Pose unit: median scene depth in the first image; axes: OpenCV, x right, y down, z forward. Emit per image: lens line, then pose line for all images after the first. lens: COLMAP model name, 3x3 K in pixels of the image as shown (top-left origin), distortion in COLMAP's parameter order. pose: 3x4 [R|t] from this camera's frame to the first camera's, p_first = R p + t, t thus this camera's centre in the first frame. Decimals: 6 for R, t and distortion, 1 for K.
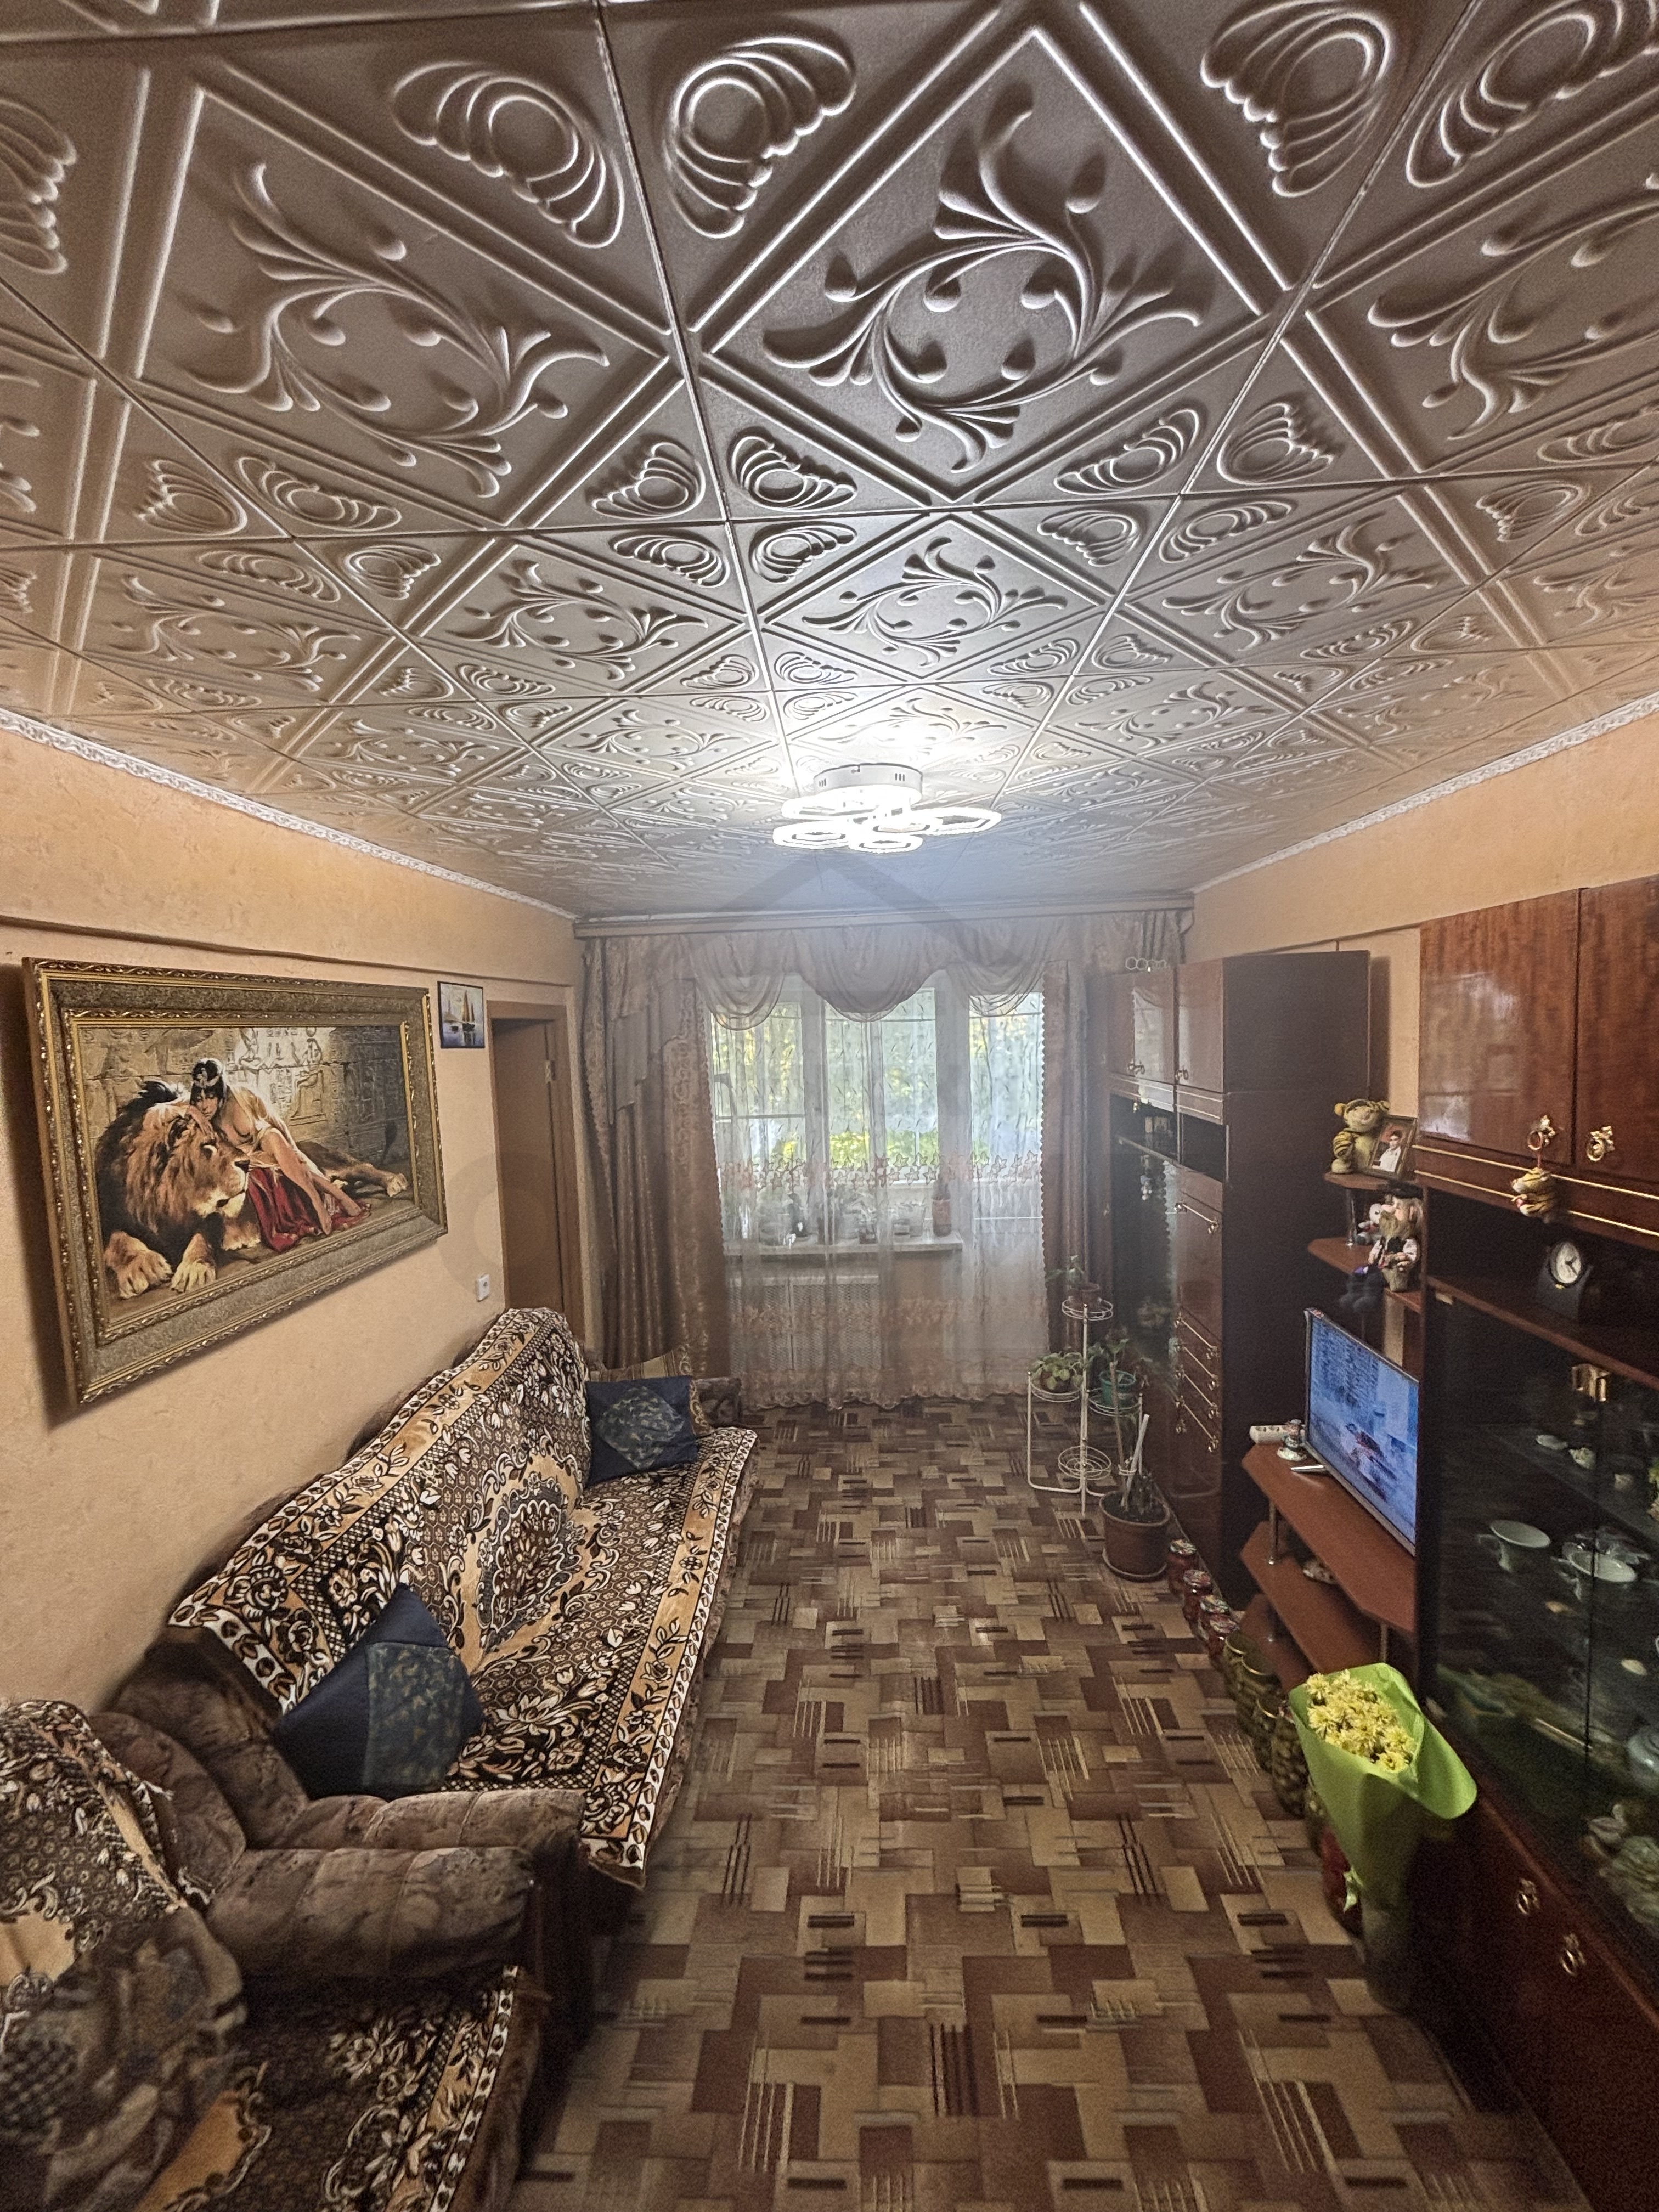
lens RADIAL K [[890.0, 0, 832.0], [0, 890.0, 1106.6], [0, 0, 1]] dist [-0.003226, 0.001523]
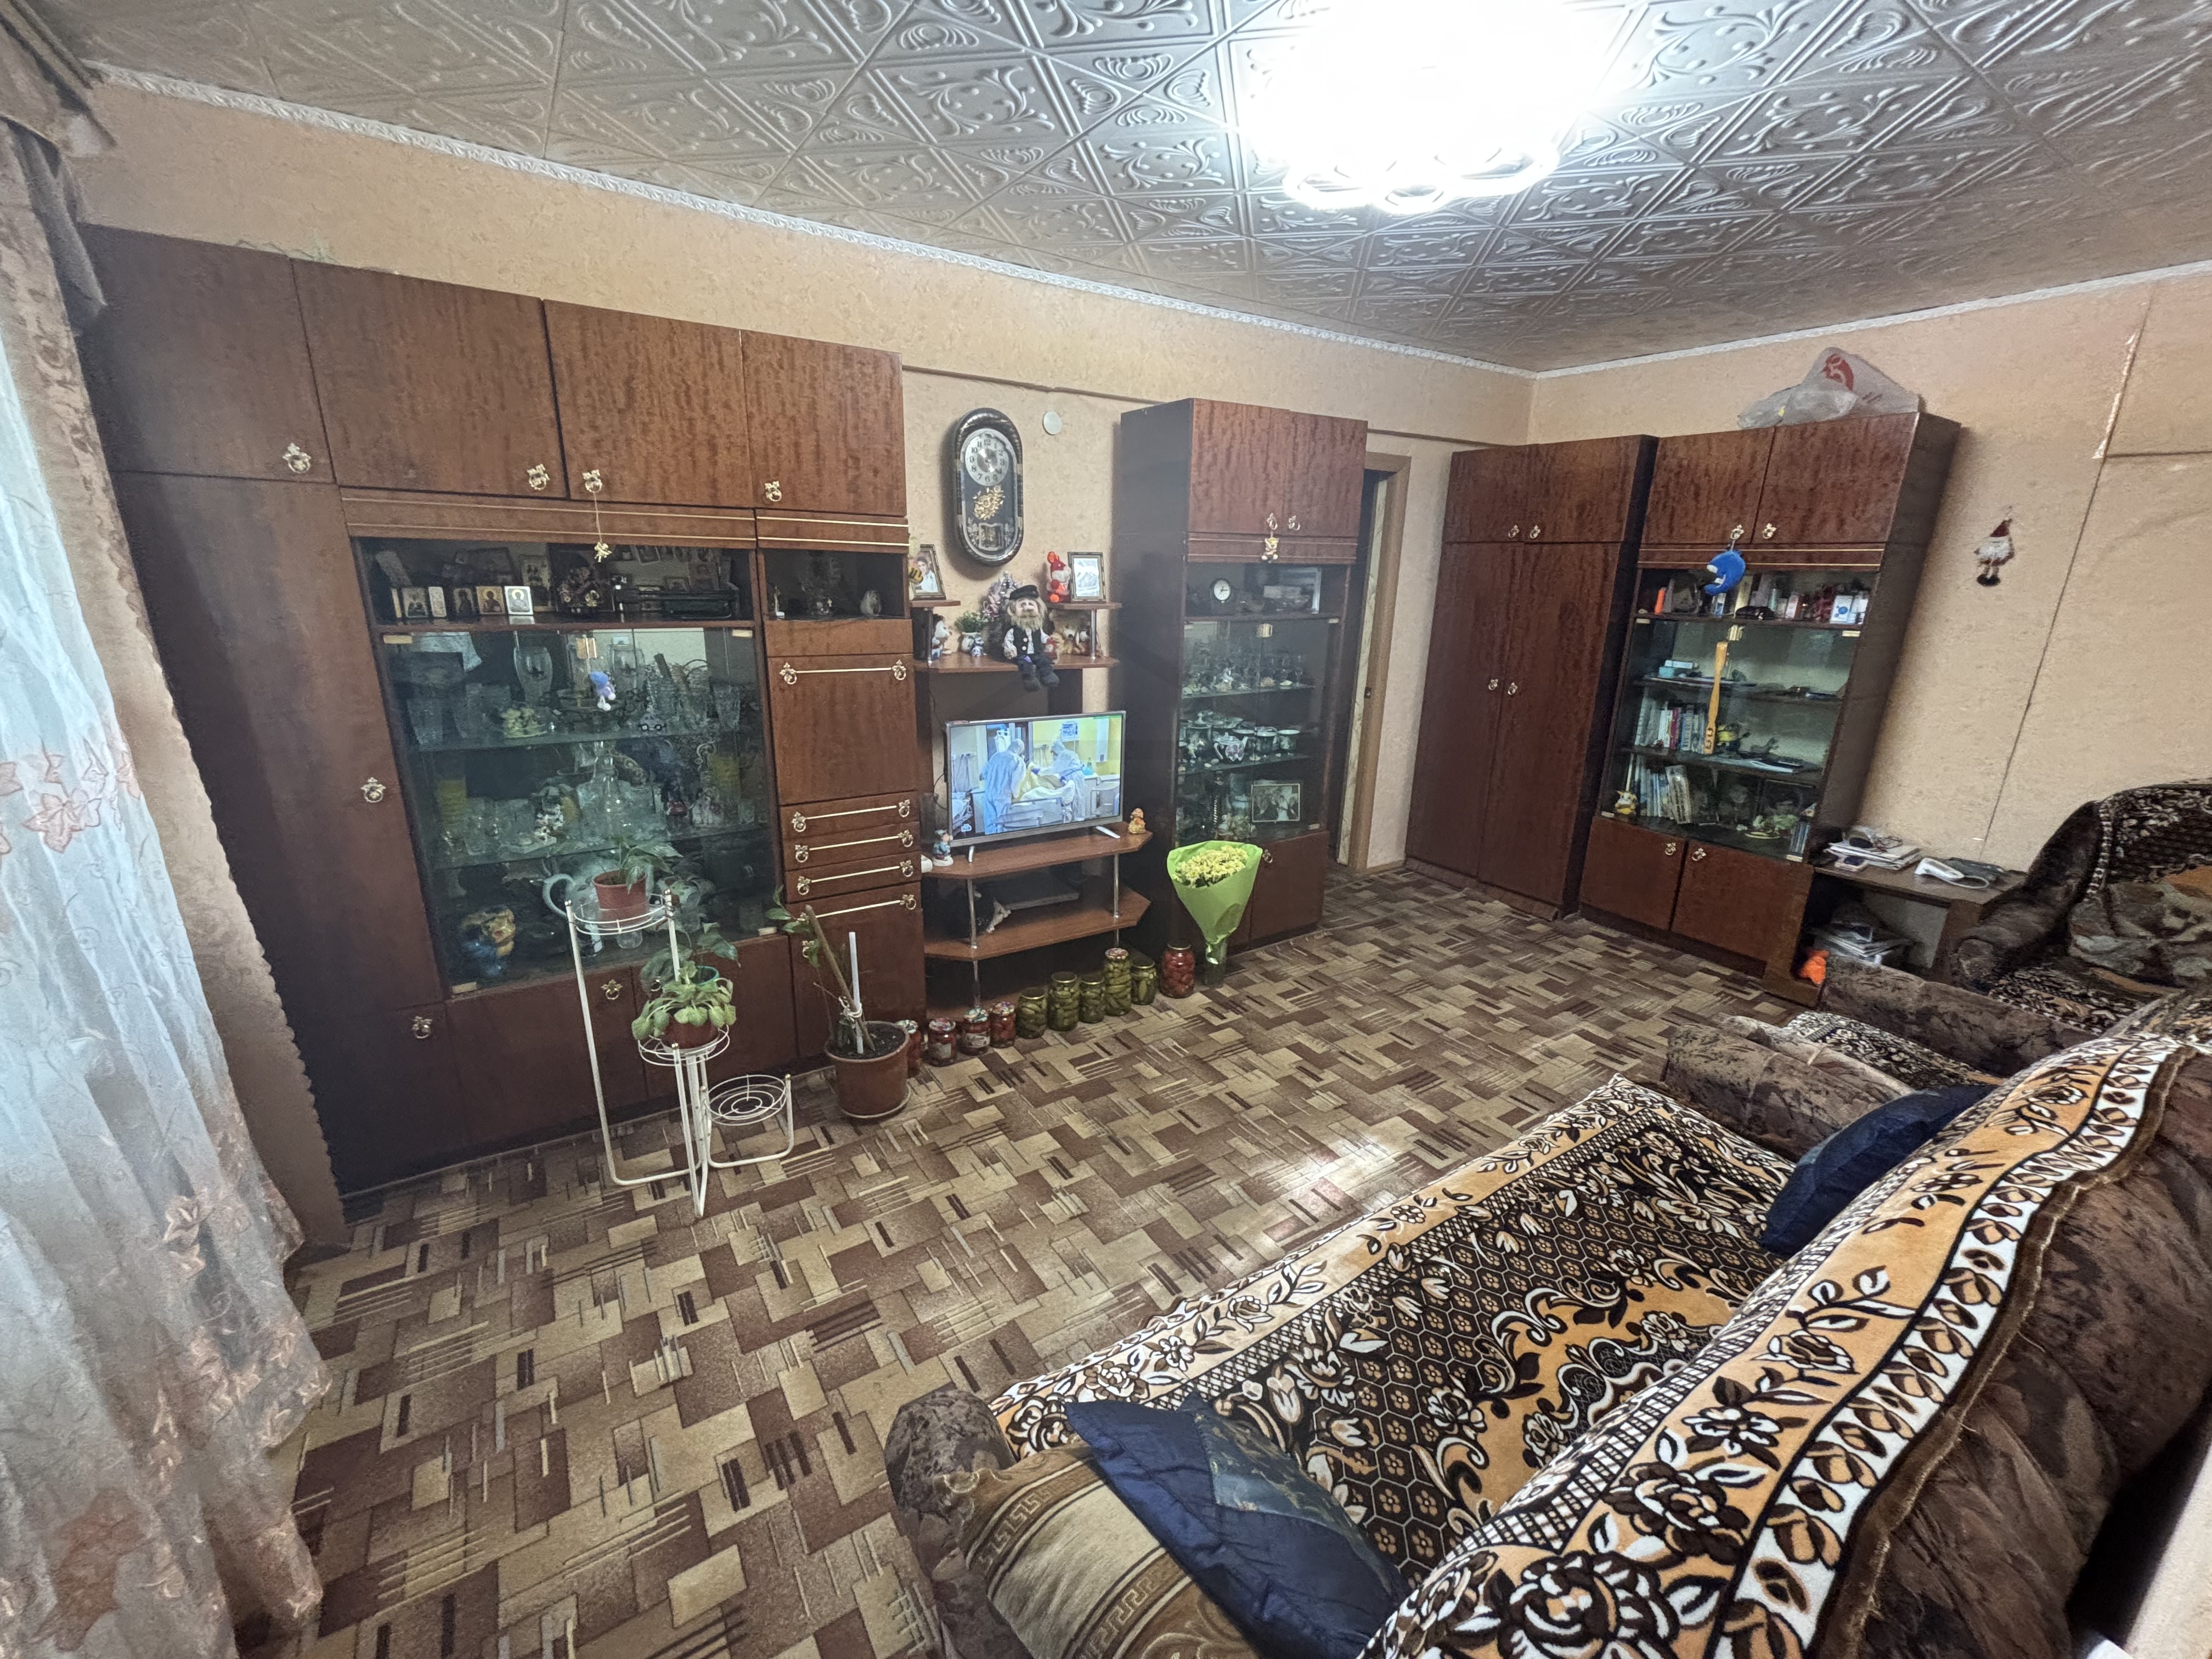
lens RADIAL K [[890.0, 0, 1091.0], [0, 890.0, 821.3], [0, 0, 1]] dist [-0.003226, 0.001523]
pose [[-0.568081, -0.206002, 0.796773, -0.599318], [0.075985, 0.950900, 0.300026, 0.024863], [-0.819458, 0.230982, -0.524535, 1.796269]]
